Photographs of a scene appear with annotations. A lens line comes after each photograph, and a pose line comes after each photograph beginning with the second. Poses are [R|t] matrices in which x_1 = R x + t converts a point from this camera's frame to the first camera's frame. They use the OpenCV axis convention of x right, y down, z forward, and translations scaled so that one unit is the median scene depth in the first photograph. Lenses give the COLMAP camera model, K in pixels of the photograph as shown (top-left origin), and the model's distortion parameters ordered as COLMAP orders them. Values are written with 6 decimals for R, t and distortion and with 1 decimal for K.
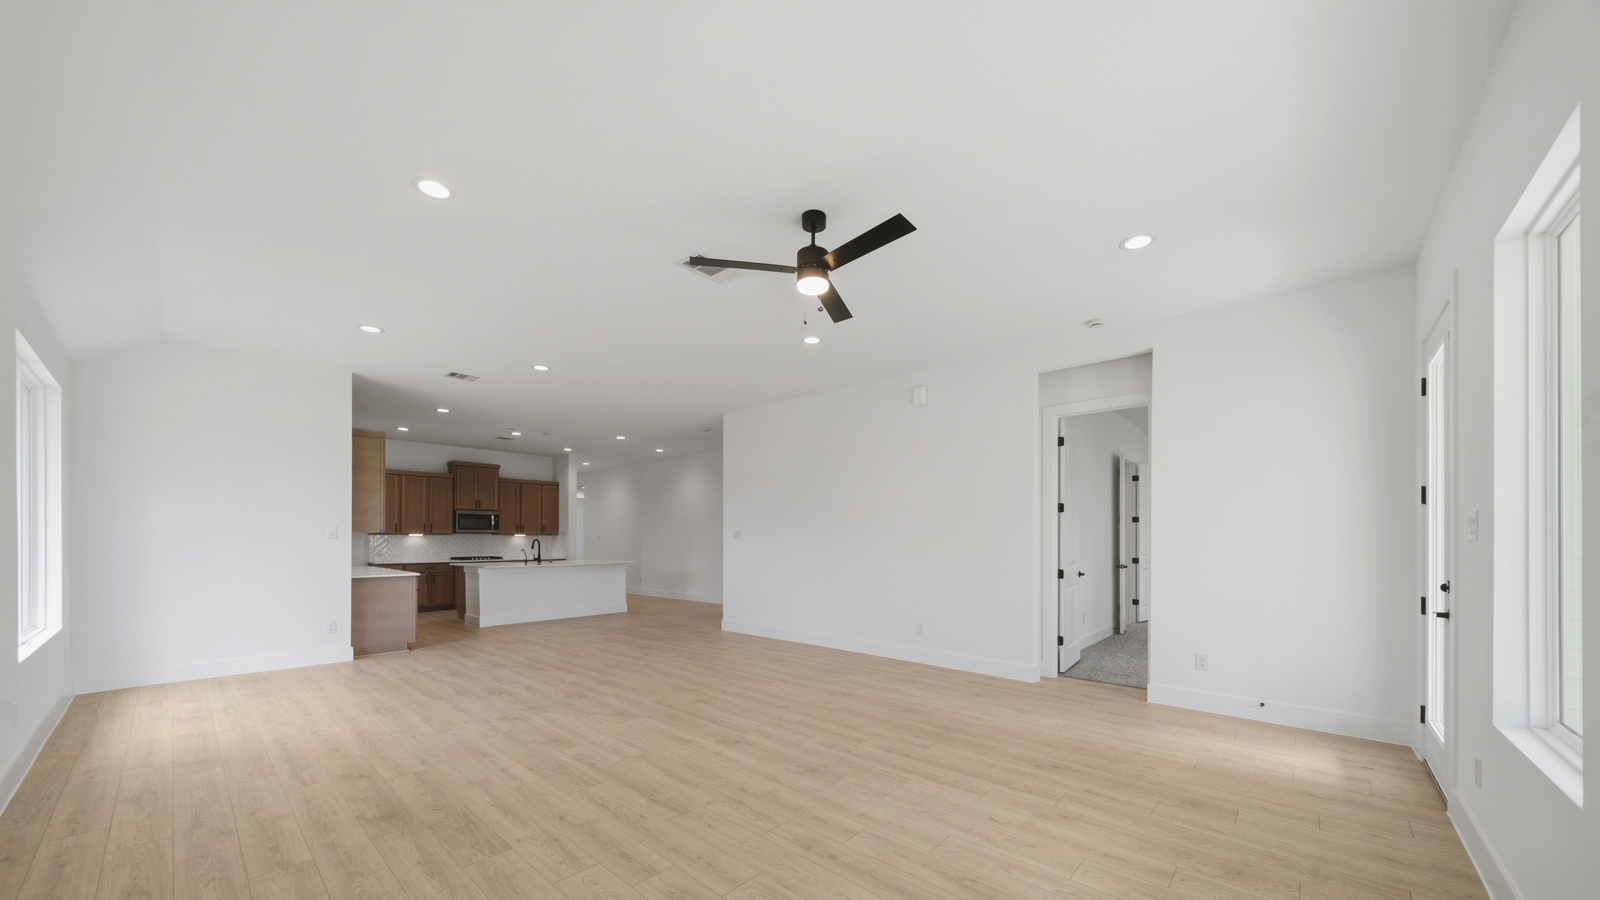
lens RADIAL K [[572.3, 0, 802.2], [0, 572.3, 544.4], [0, 0, 1]] dist [0.000294, 0.000021]
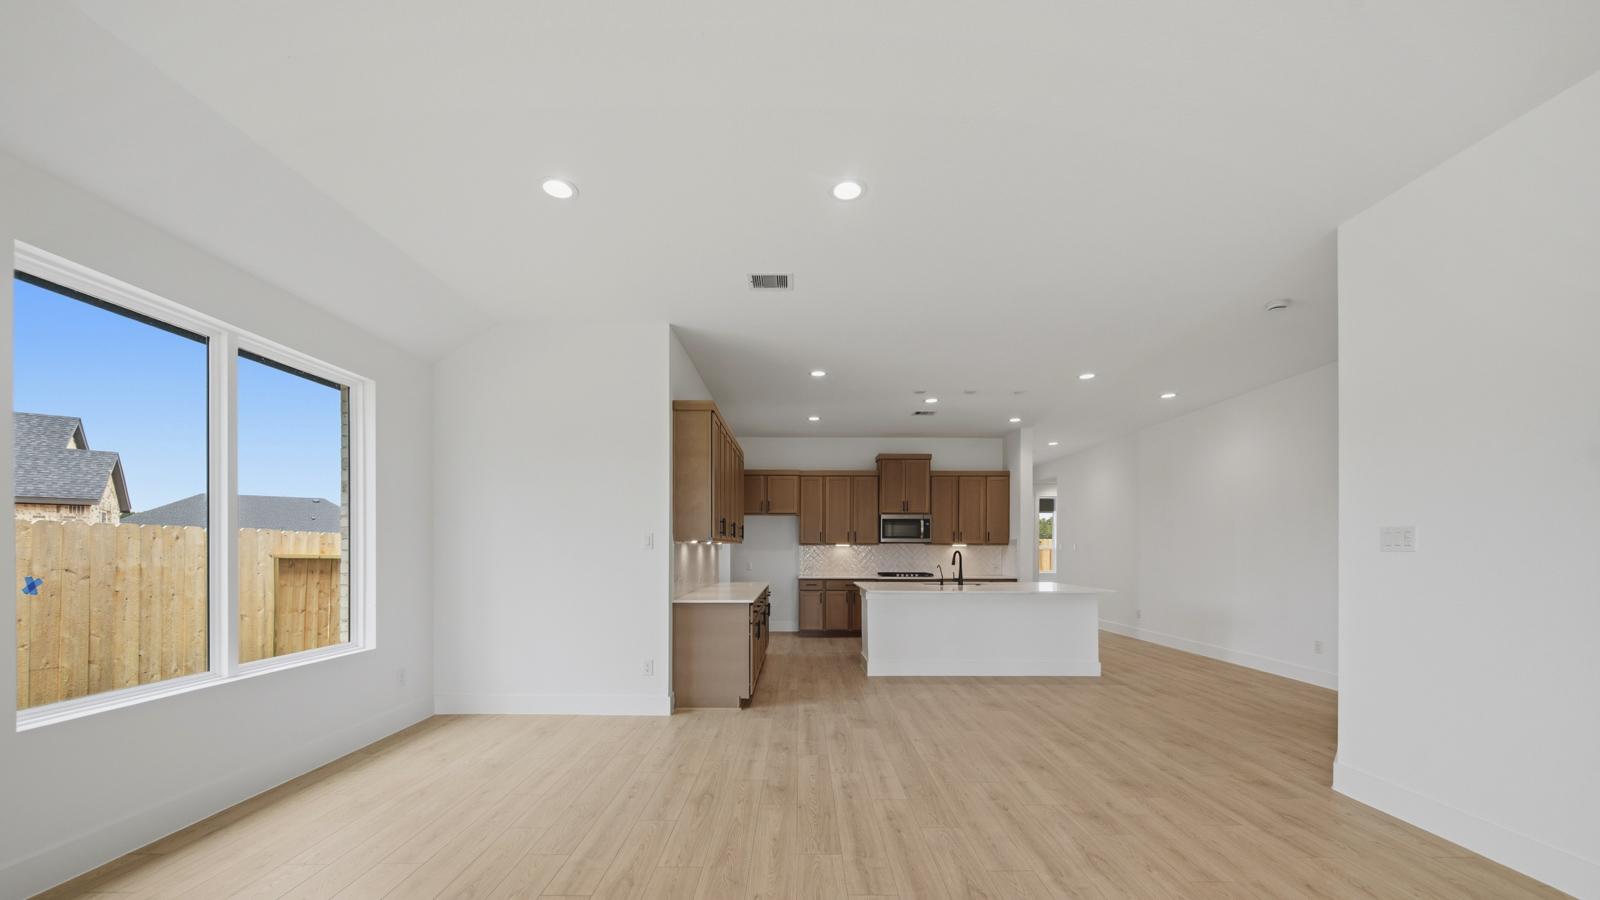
lens RADIAL K [[572.3, 0, 802.2], [0, 572.3, 544.4], [0, 0, 1]] dist [0.000294, 0.000021]
pose [[0.664072, -0.005810, -0.747646, -0.072232], [-0.009134, 0.999832, -0.015882, -0.003718], [0.747613, 0.017376, 0.663908, 0.380365]]
